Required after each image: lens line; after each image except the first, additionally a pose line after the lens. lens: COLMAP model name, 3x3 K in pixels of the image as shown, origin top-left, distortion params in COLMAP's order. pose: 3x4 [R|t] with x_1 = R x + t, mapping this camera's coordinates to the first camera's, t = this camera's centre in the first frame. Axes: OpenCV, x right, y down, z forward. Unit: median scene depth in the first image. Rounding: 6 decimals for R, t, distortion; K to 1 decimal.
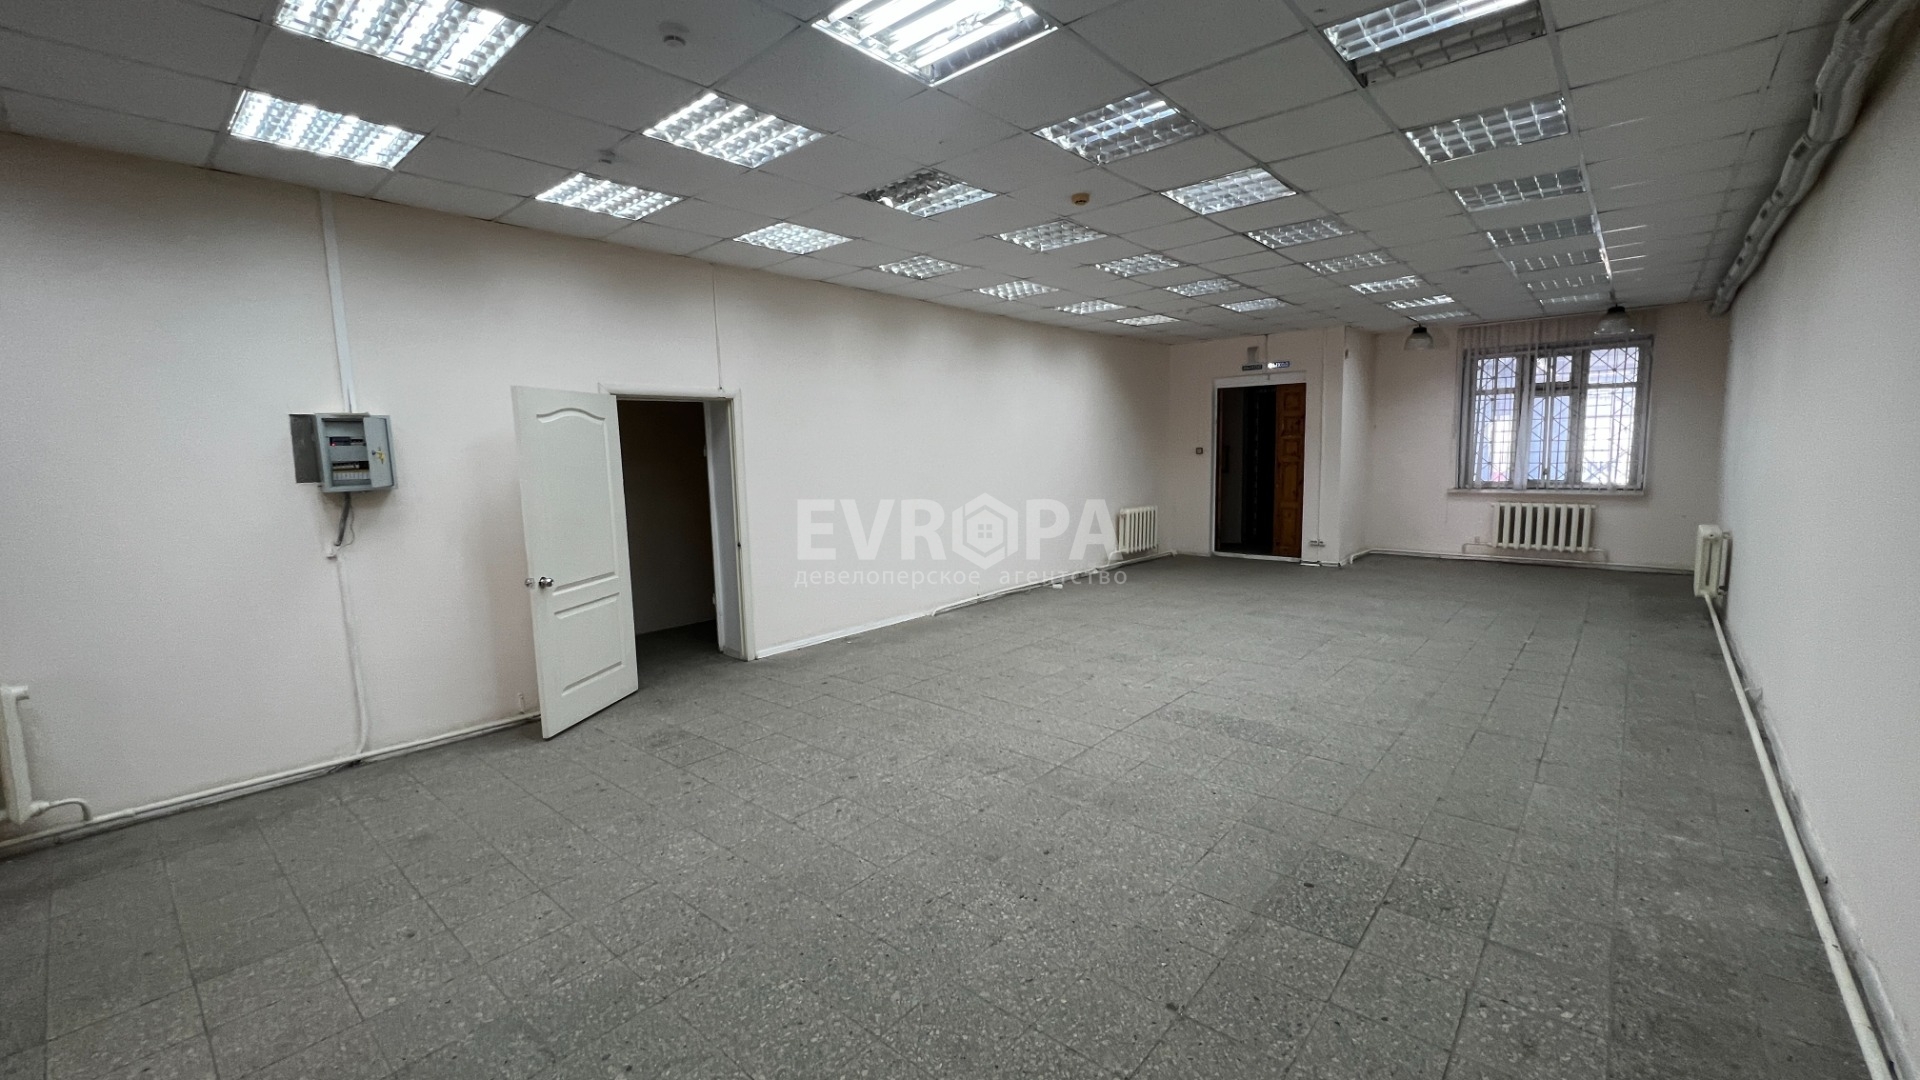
lens RADIAL K [[766.8, 0, 956.6], [0, 766.8, 538.4], [0, 0, 1]] dist [-0.006624, 0.001458]
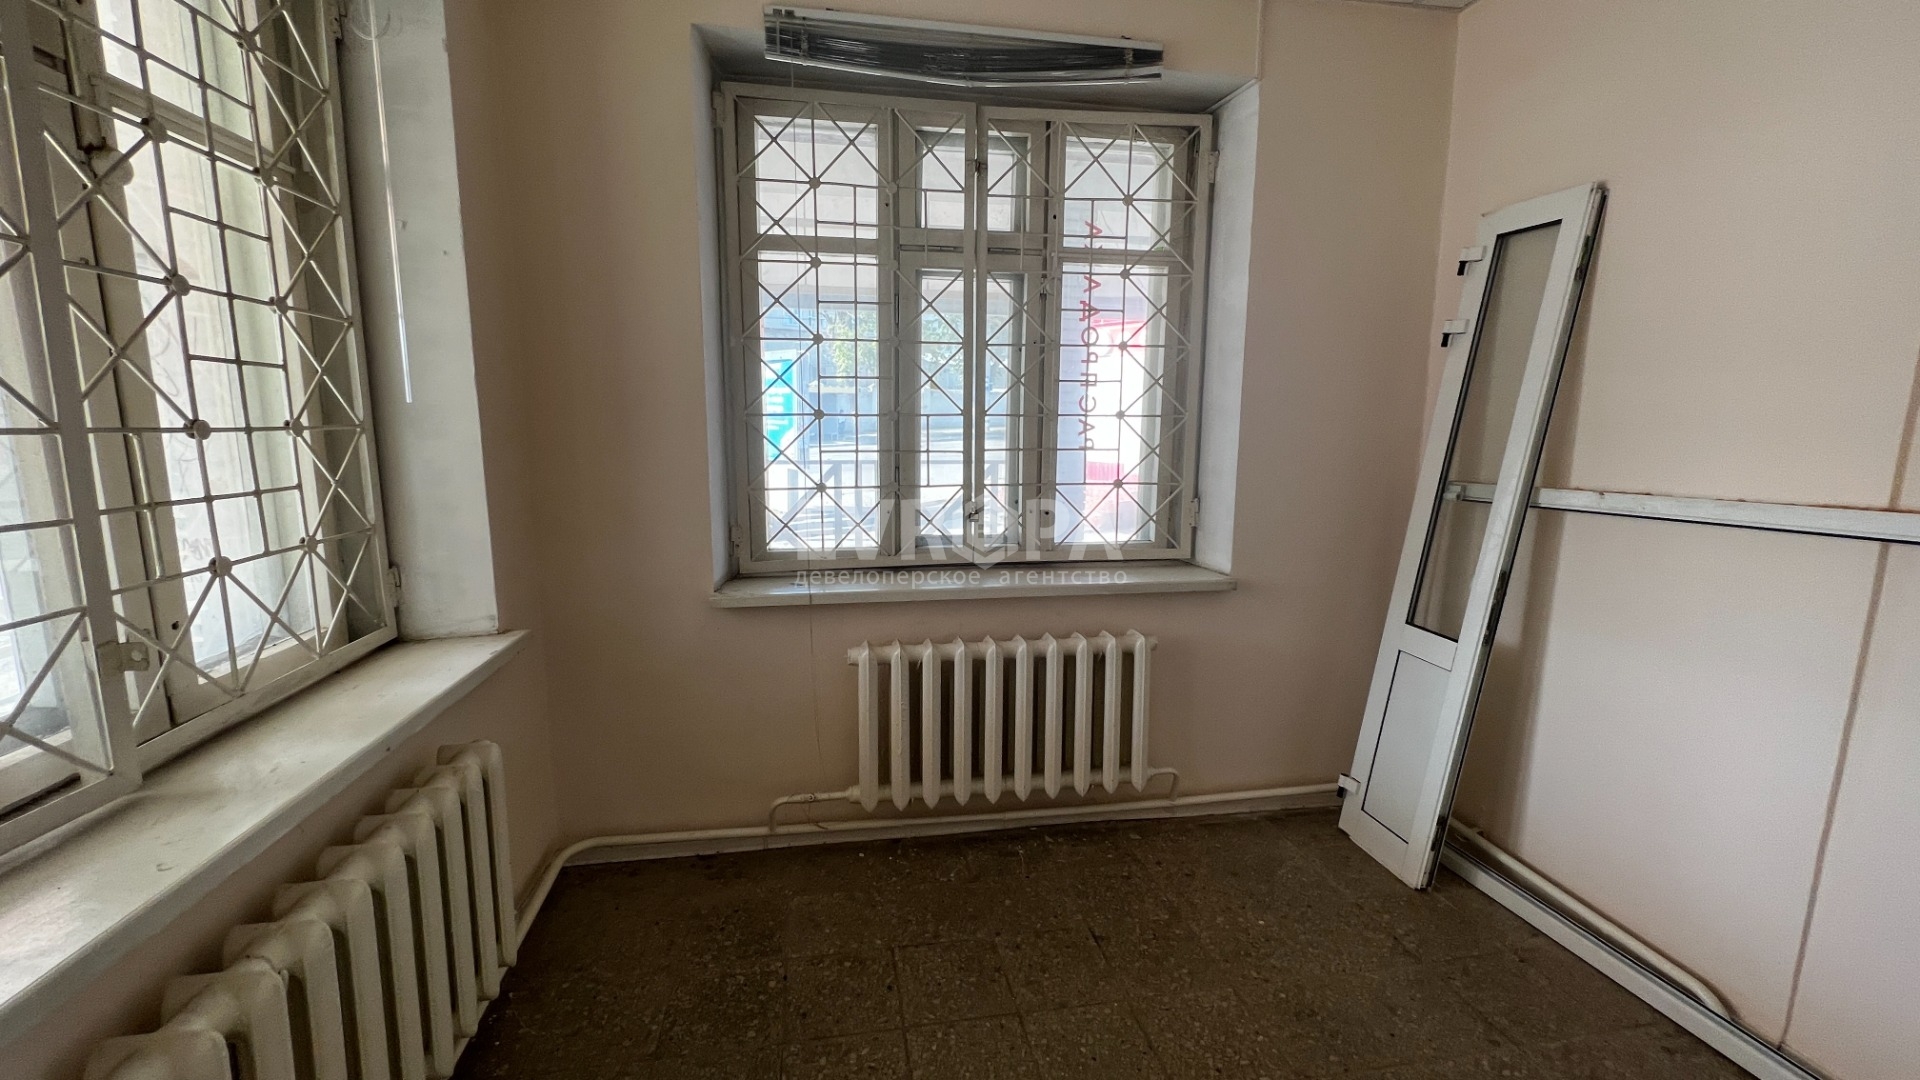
lens RADIAL K [[766.8, 0, 958.0], [0, 766.8, 539.1], [0, 0, 1]] dist [-0.006624, 0.001458]
pose [[0.625761, -0.083378, 0.775546, 1.132424], [0.061875, 0.996443, 0.057202, -0.208499], [-0.777557, 0.012192, 0.628695, 1.753965]]
